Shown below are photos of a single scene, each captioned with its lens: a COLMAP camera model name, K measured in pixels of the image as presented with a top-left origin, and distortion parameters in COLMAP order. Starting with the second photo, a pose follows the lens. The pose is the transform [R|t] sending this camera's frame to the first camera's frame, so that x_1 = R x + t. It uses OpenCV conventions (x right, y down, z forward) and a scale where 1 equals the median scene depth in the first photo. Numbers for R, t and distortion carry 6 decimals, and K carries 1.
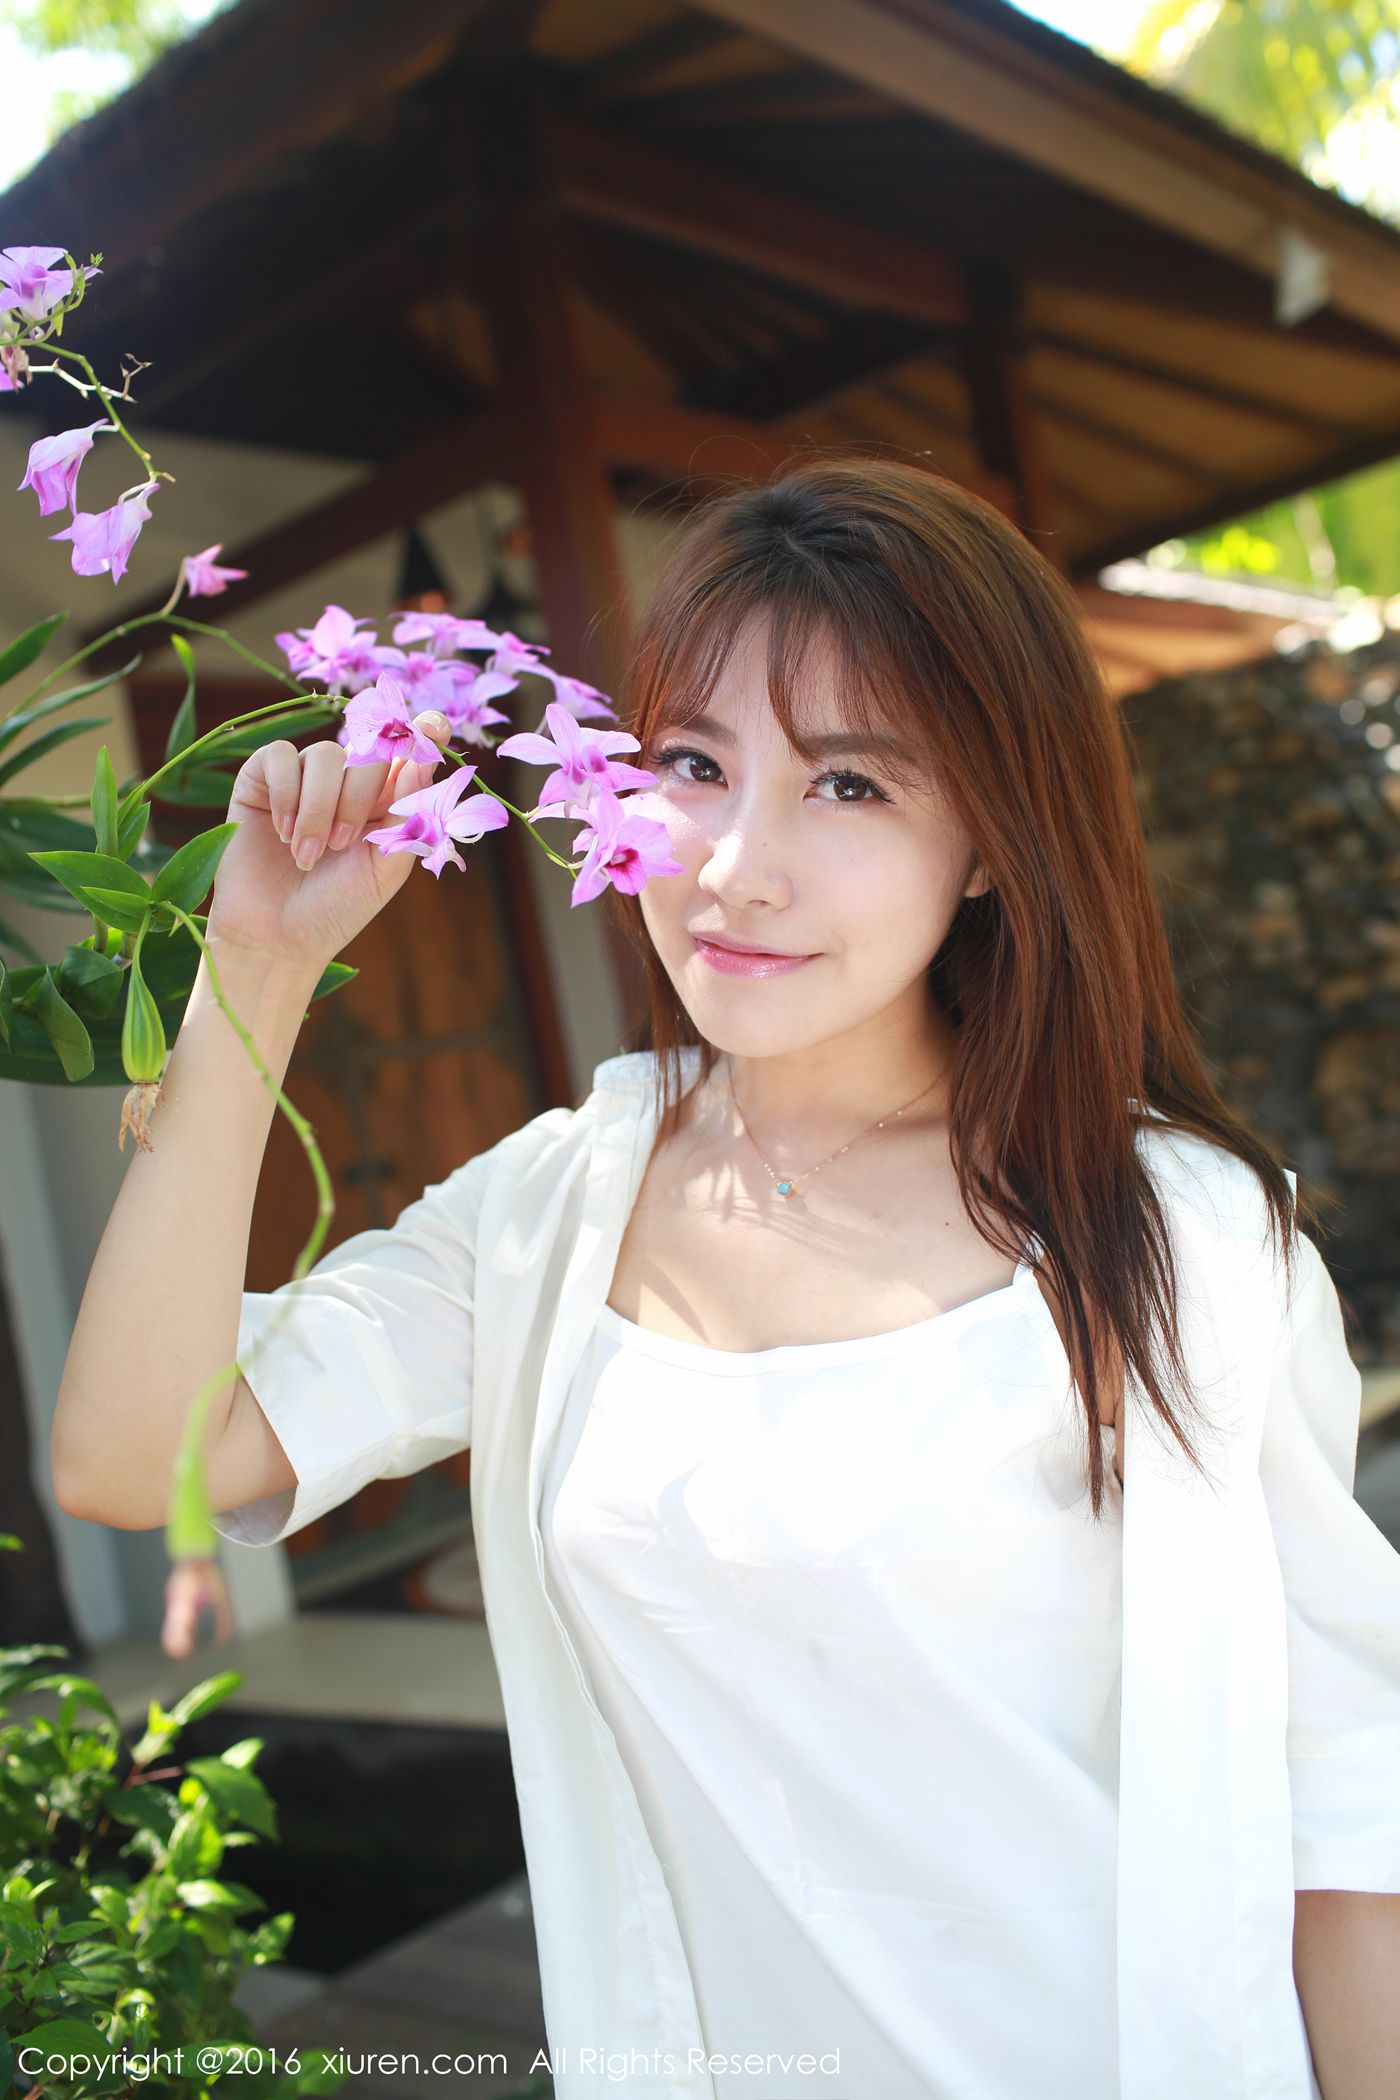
lens RADIAL K [[2020.0, 0, 700.0], [0, 2020.0, 1050.0], [0, 0, 1]] dist [-0.068842, 0.051882]
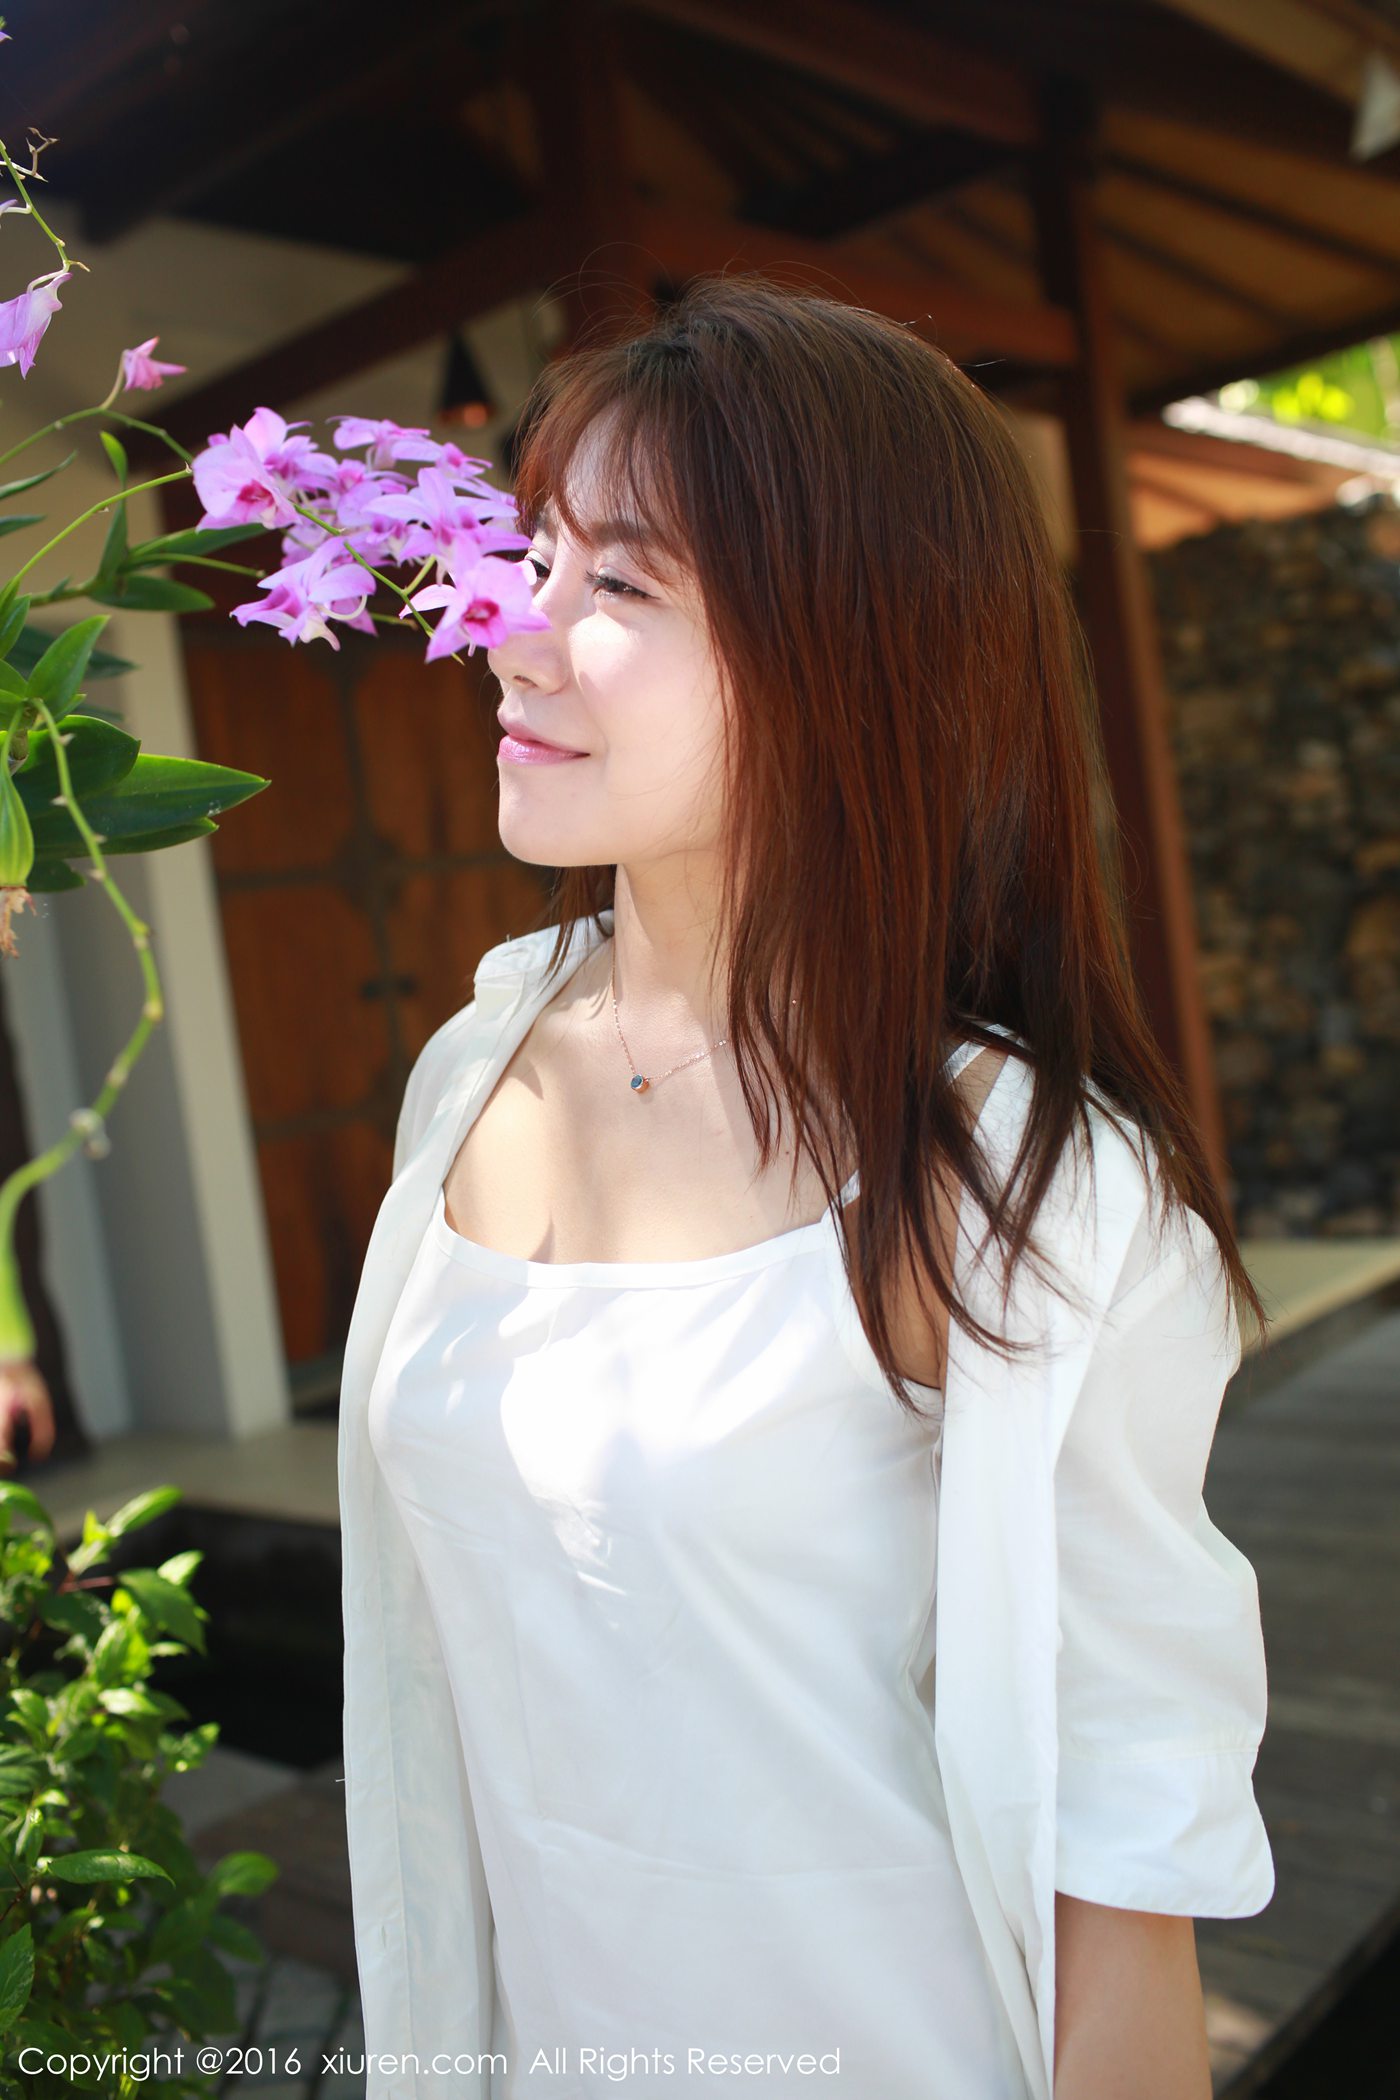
lens RADIAL K [[2020.0, 0, 700.0], [0, 2020.0, 1050.0], [0, 0, 1]] dist [-0.068842, 0.051882]
pose [[0.998645, 0.049915, -0.014724, 0.038016], [-0.048510, 0.995291, 0.083919, -0.005471], [0.018843, -0.083091, 0.996364, 0.018847]]
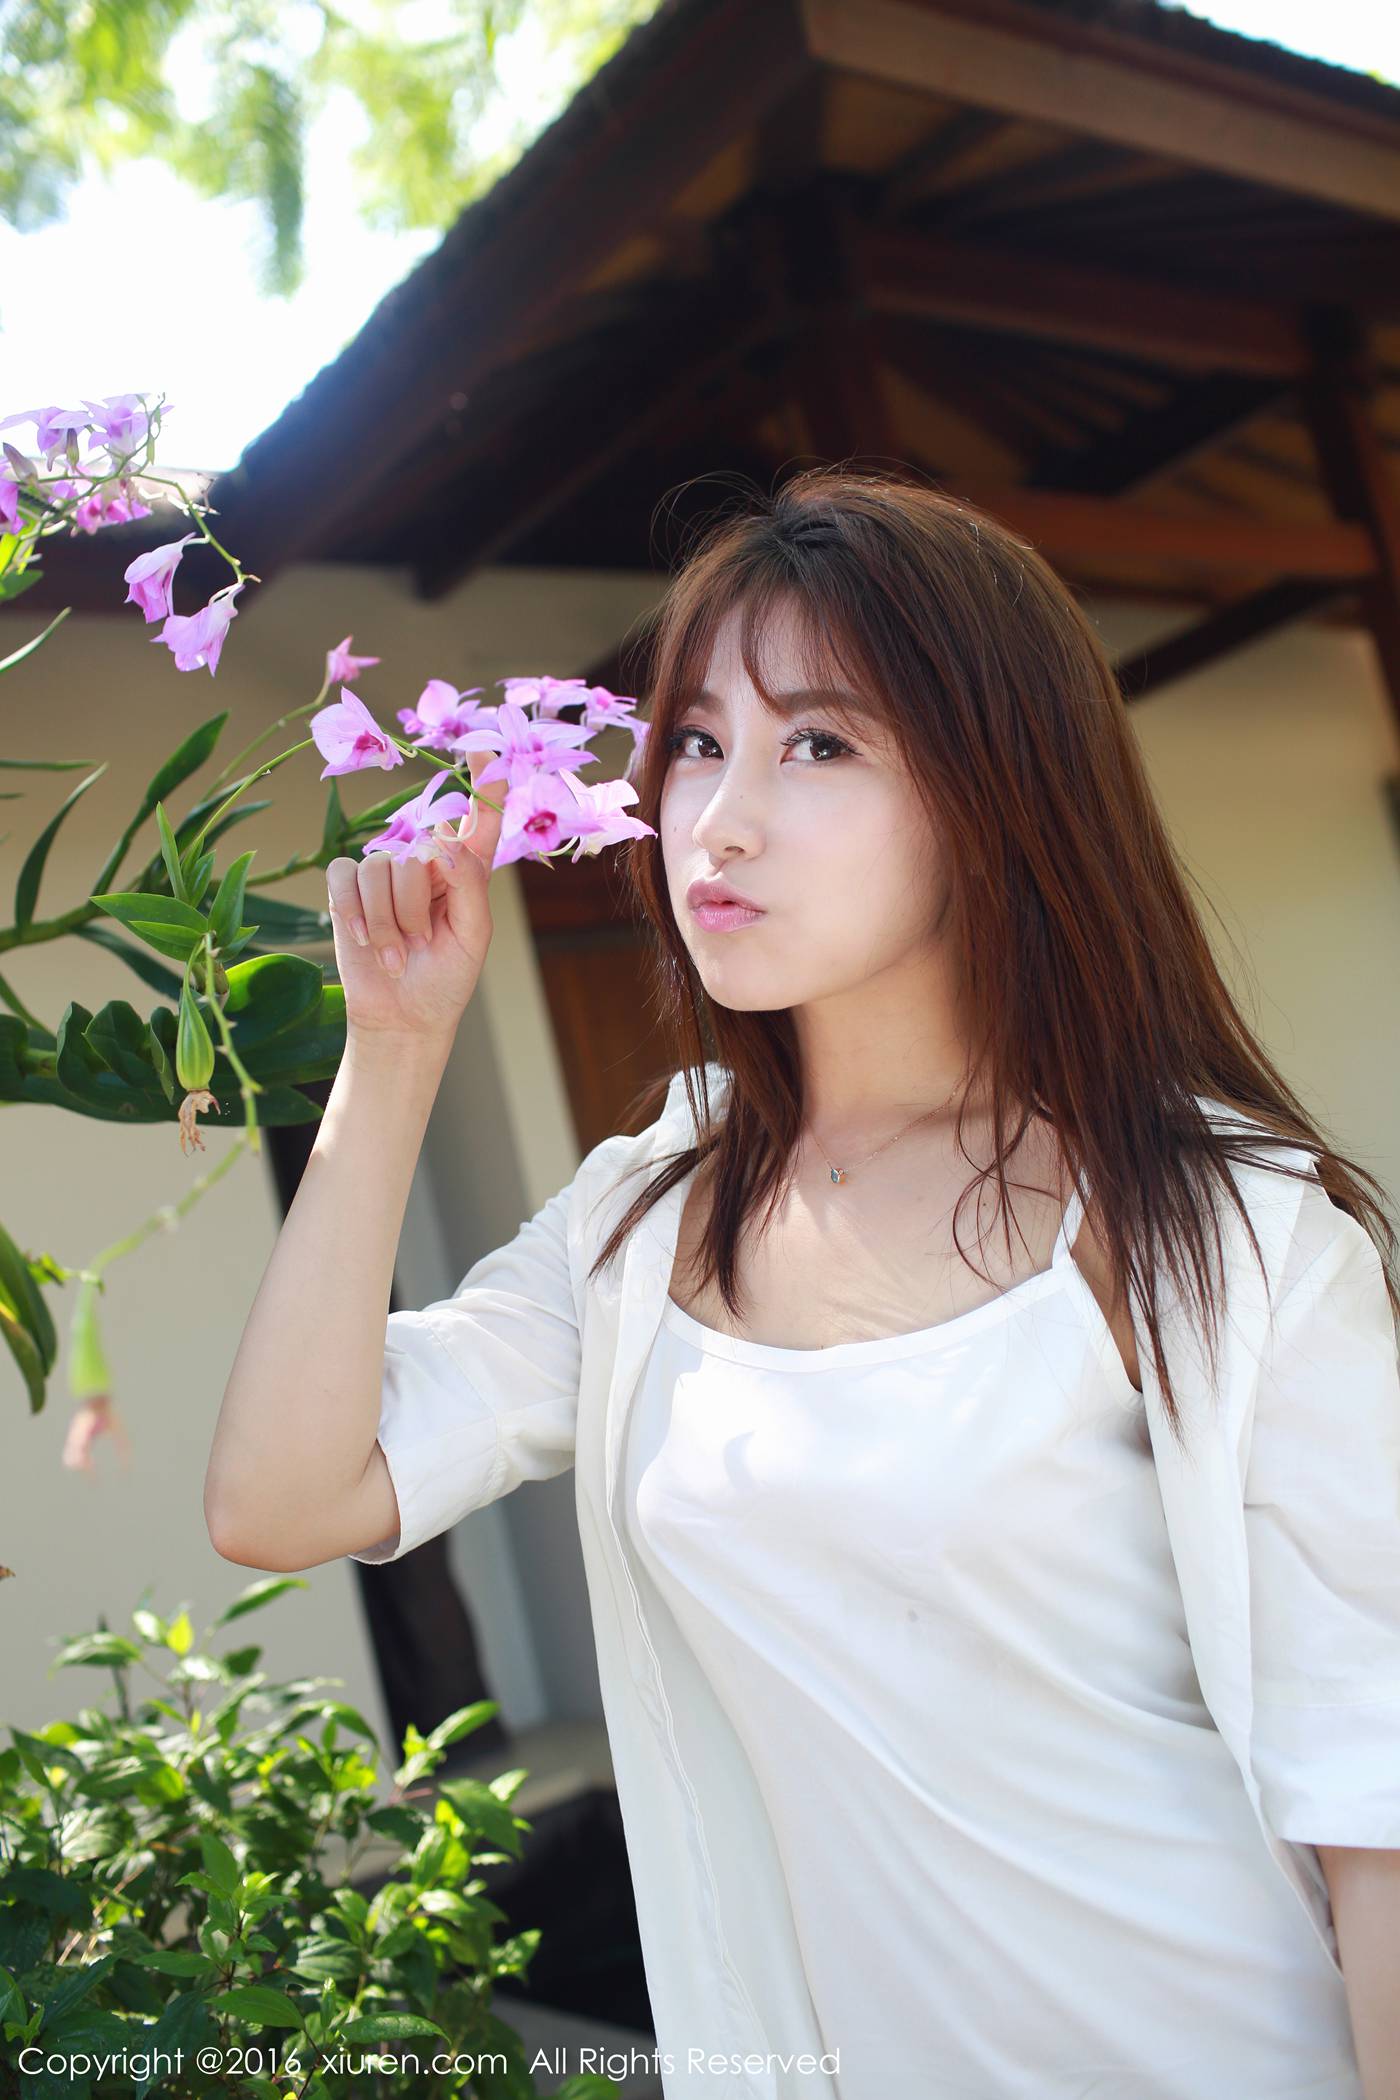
lens RADIAL K [[2021.9, 0, 700.0], [0, 2021.9, 1050.0], [0, 0, 1]] dist [-0.110029, 0.125916]
pose [[0.976277, -0.062606, -0.207276, 0.122762], [0.052632, 0.997191, -0.053293, 0.032195], [0.210030, 0.041119, 0.976830, -0.022219]]
